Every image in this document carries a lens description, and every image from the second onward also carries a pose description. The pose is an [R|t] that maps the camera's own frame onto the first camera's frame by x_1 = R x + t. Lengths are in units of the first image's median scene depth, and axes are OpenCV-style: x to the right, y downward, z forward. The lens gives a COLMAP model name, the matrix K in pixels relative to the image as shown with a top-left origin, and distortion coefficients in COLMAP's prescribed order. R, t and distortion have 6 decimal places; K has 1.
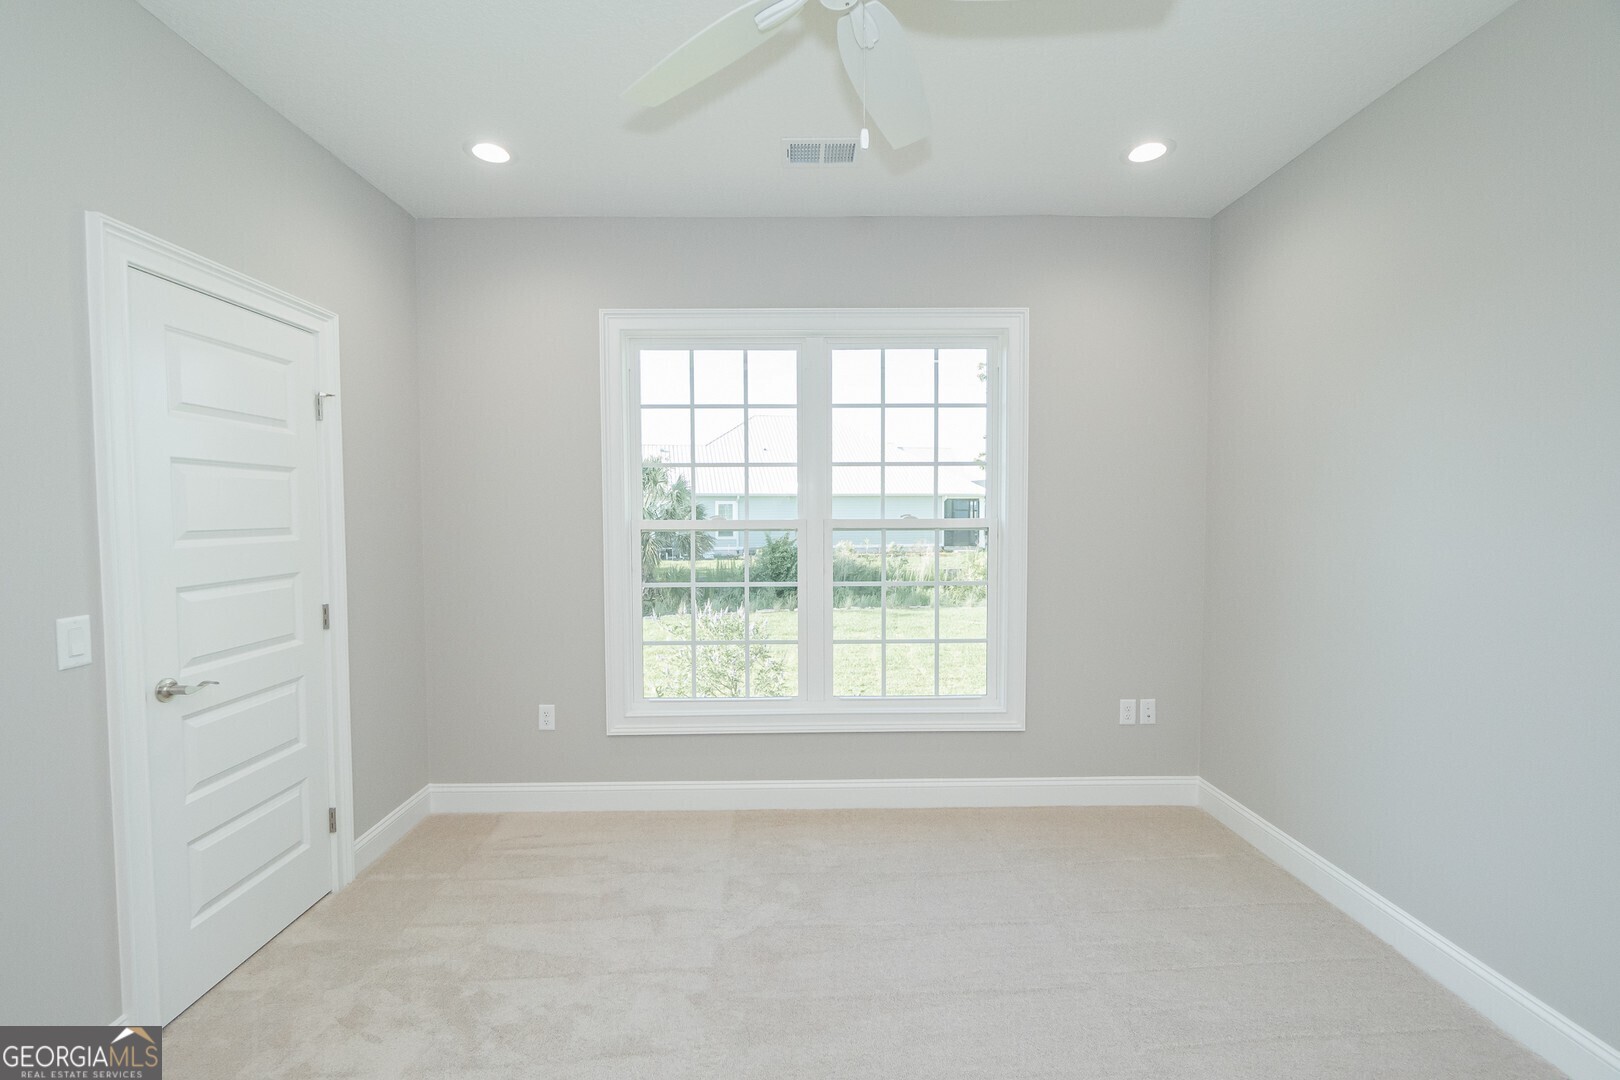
lens RADIAL K [[750.3, 0, 841.3], [0, 750.3, 546.0], [0, 0, 1]] dist [0.004923, -0.000094]
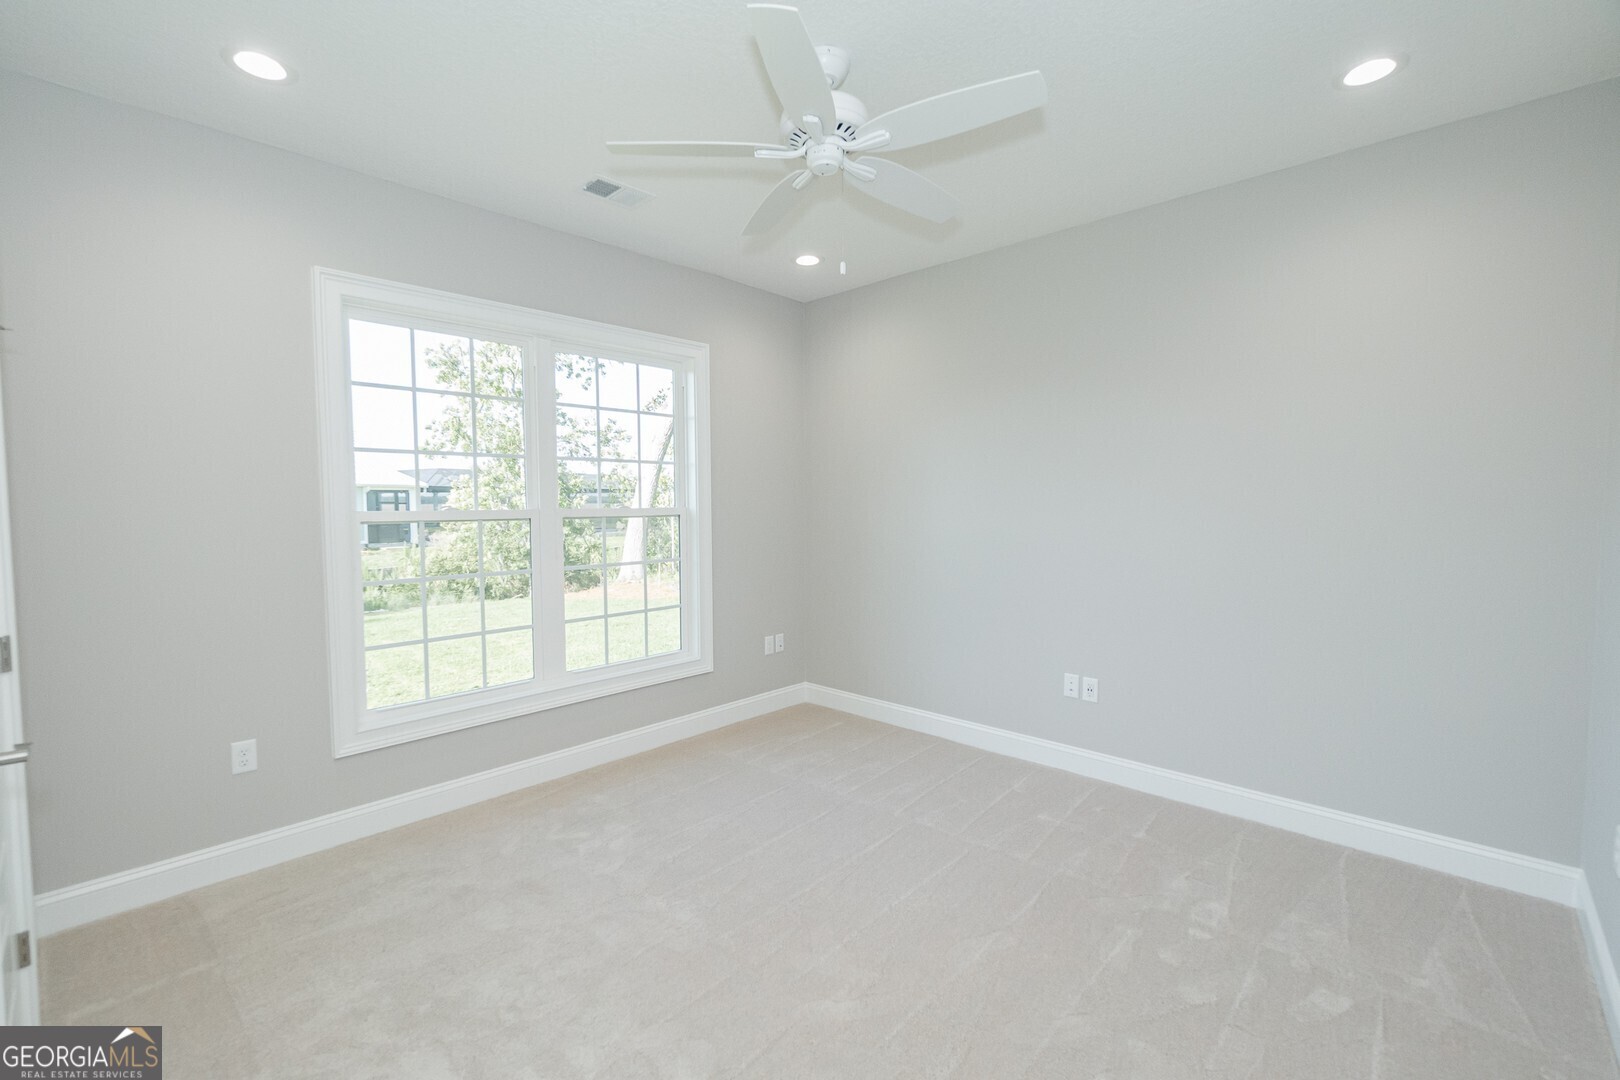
lens RADIAL K [[716.7, 0, 862.2], [0, 716.7, 541.4], [0, 0, 1]] dist [0.000015, 0.000070]
pose [[0.657958, -0.041534, 0.751909, -0.752603], [0.036520, 0.999063, 0.023229, 0.005242], [-0.752169, 0.012176, 0.658858, -0.013467]]
